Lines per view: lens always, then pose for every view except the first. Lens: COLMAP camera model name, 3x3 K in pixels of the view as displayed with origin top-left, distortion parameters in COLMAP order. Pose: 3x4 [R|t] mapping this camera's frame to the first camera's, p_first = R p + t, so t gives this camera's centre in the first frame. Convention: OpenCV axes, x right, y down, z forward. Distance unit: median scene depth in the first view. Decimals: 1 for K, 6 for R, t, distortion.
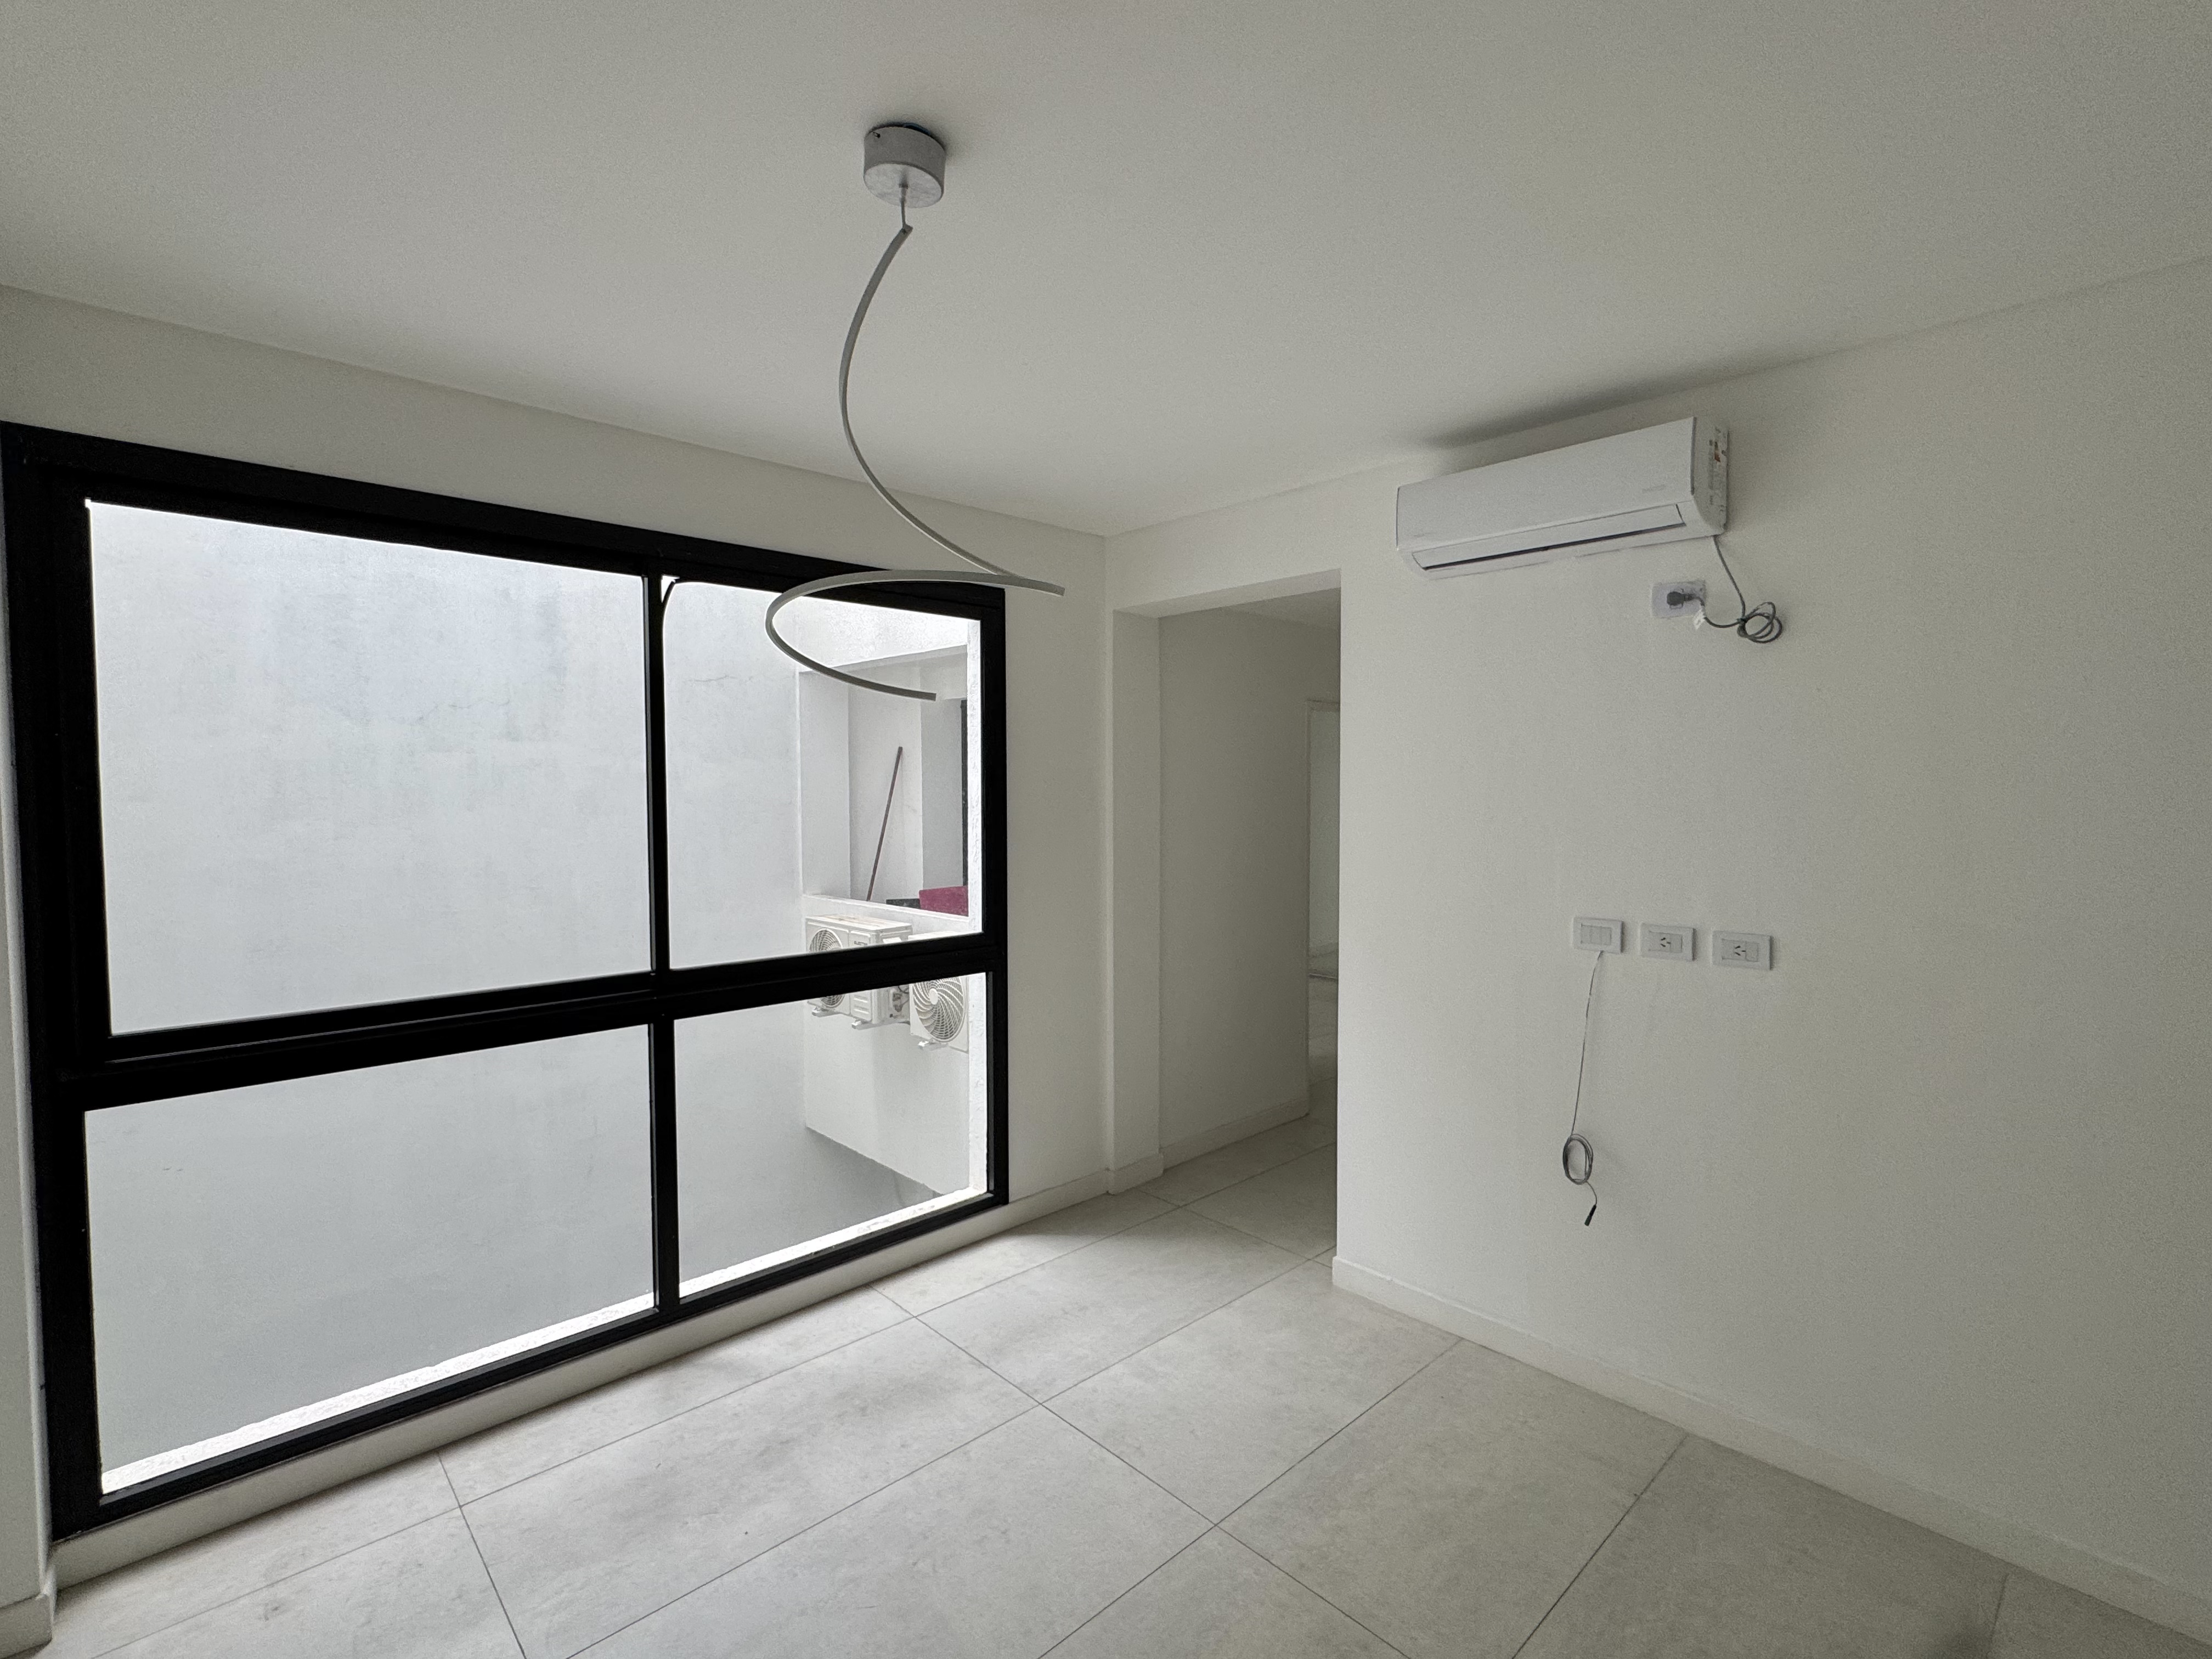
lens RADIAL K [[1024.7, 0, 1105.3], [0, 1024.7, 832.0], [0, 0, 1]] dist [0.001075, 0.000177]
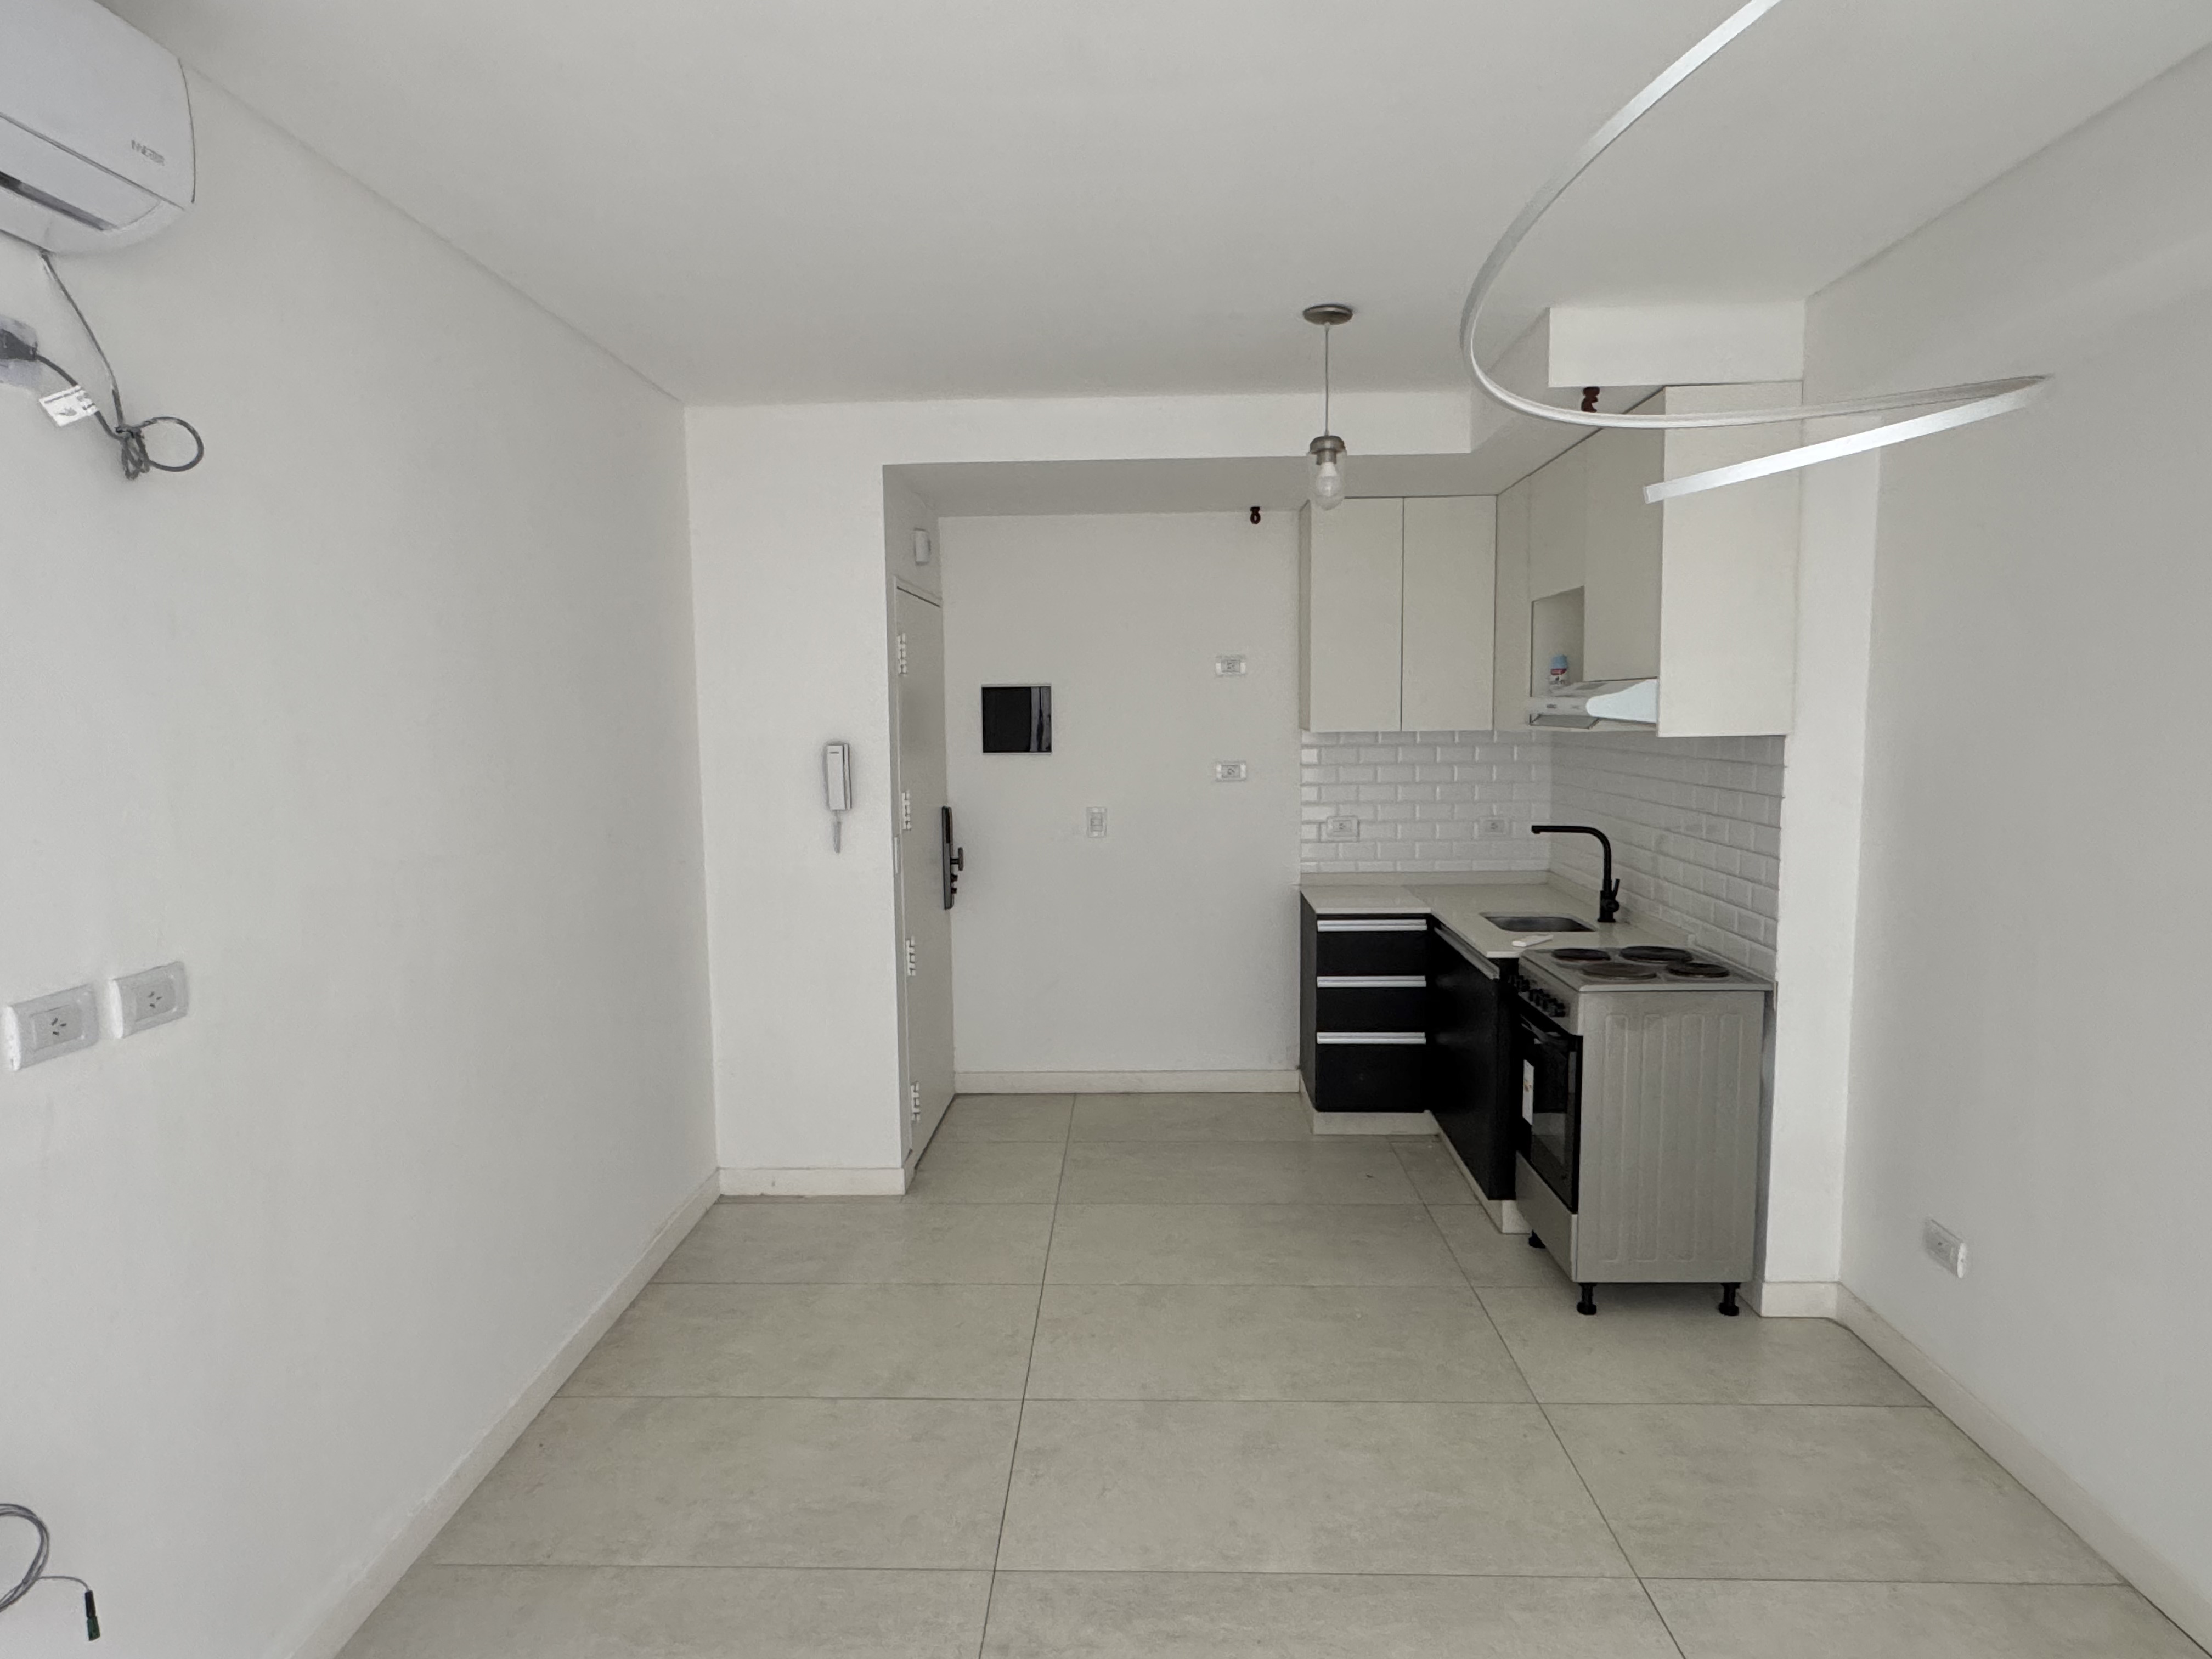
lens RADIAL K [[1282.7, 0, 1103.7], [0, 1282.7, 838.8], [0, 0, 1]] dist [-0.001896, 0.001816]
pose [[-0.708744, -0.061120, 0.702813, -0.246200], [0.044044, 0.990463, 0.130552, -0.042071], [-0.704090, 0.123483, -0.699292, 0.964943]]
